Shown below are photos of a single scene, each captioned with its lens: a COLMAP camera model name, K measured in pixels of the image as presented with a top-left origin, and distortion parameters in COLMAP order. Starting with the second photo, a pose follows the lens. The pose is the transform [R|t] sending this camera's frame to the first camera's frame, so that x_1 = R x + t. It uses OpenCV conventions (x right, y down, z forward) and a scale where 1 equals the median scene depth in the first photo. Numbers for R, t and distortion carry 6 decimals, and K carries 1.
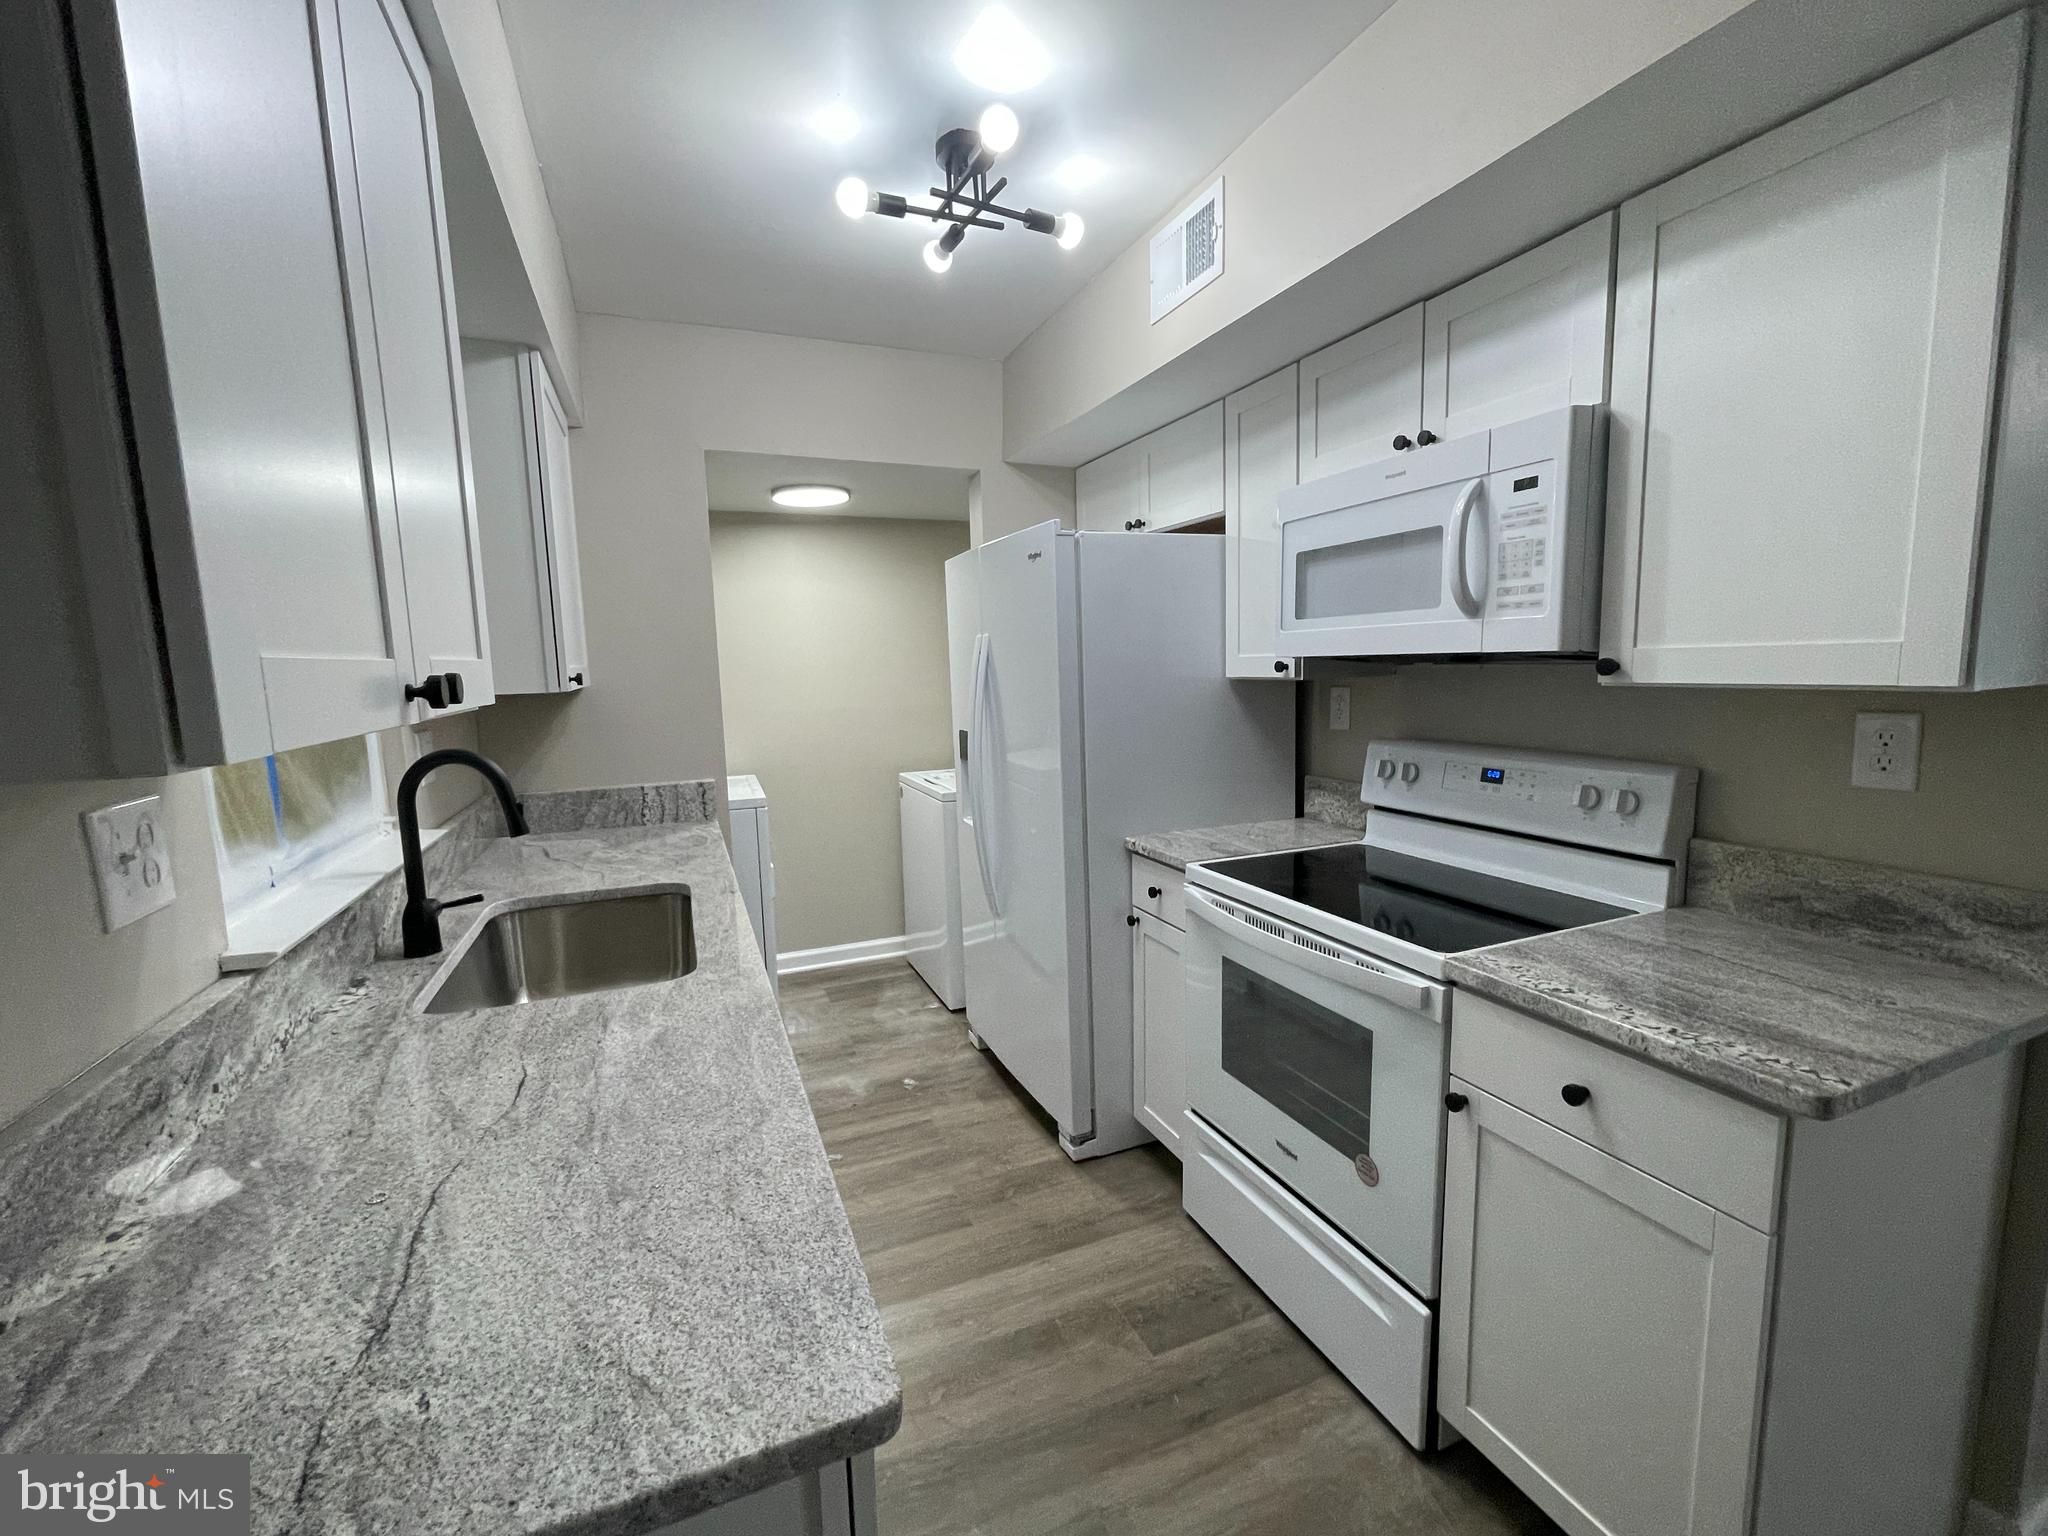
lens RADIAL K [[839.5, 0, 1023.0], [0, 839.5, 807.2], [0, 0, 1]] dist [0.000304, -0.000196]
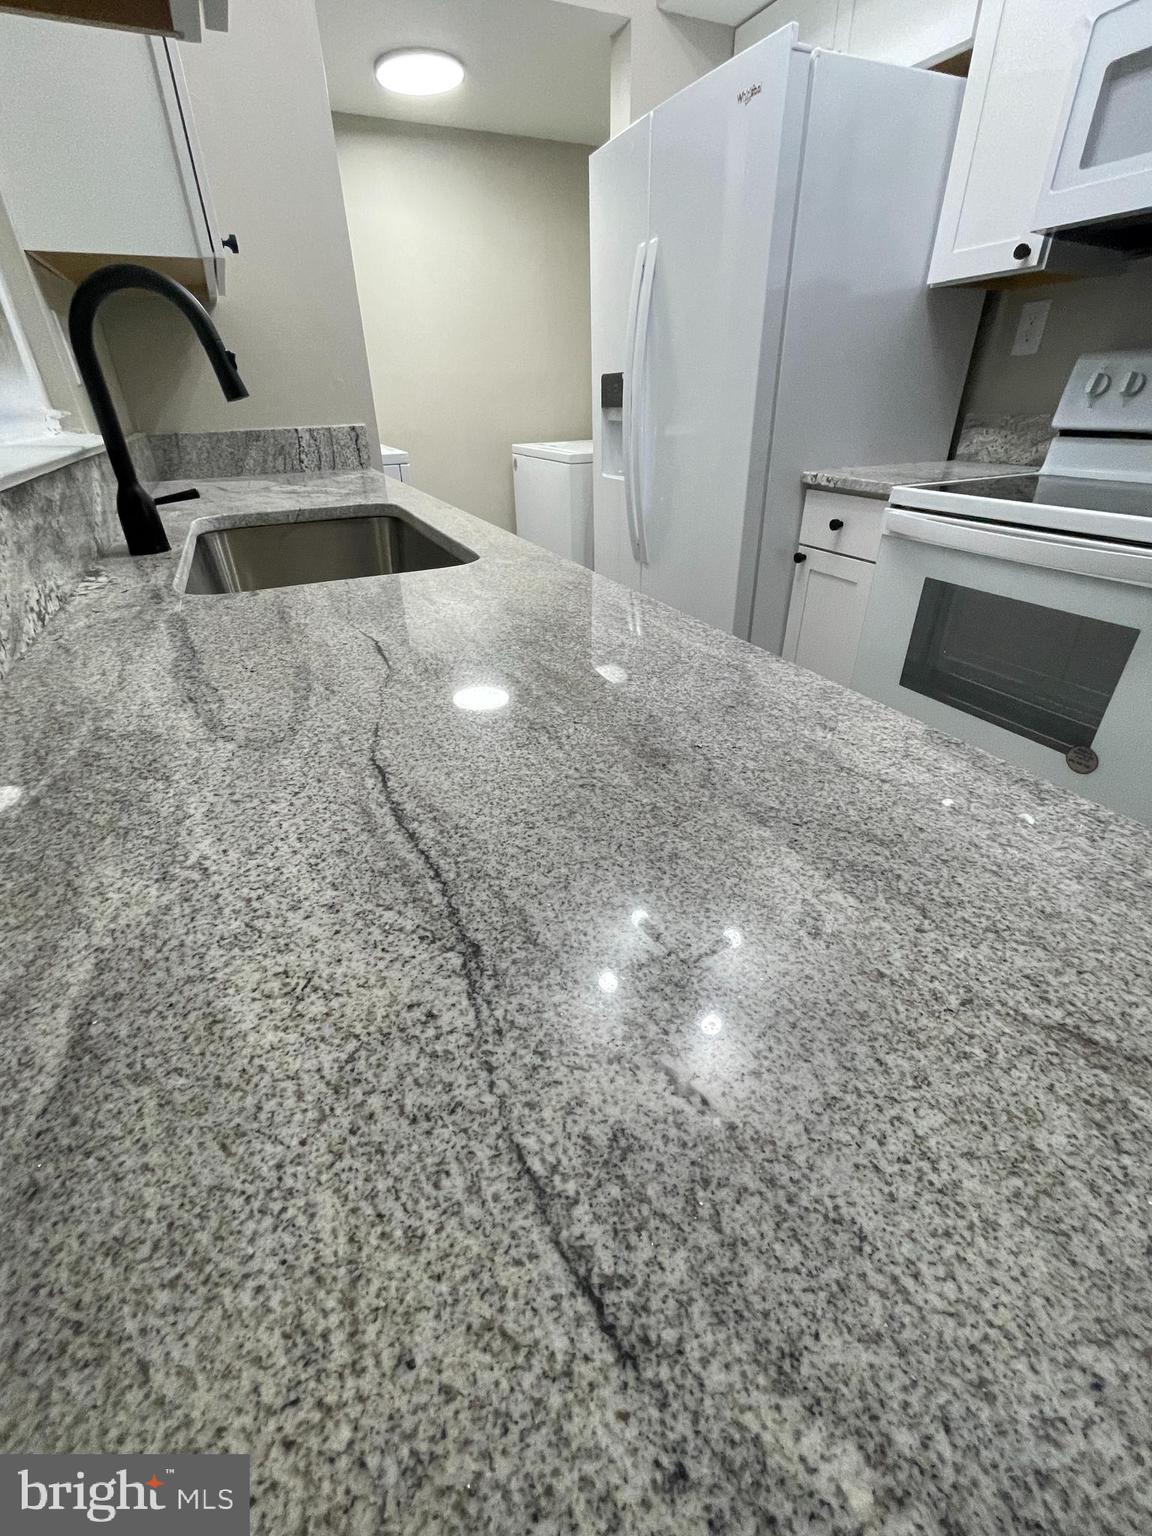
lens RADIAL K [[623.6, 0, 576.0], [0, 623.6, 768.0], [0, 0, 1]] dist [-0.001512, 0.004280]
pose [[0.998733, -0.016169, 0.047653, -0.215172], [-0.002201, 0.932027, 0.362381, 0.107573], [-0.050273, -0.362027, 0.930811, 0.197430]]
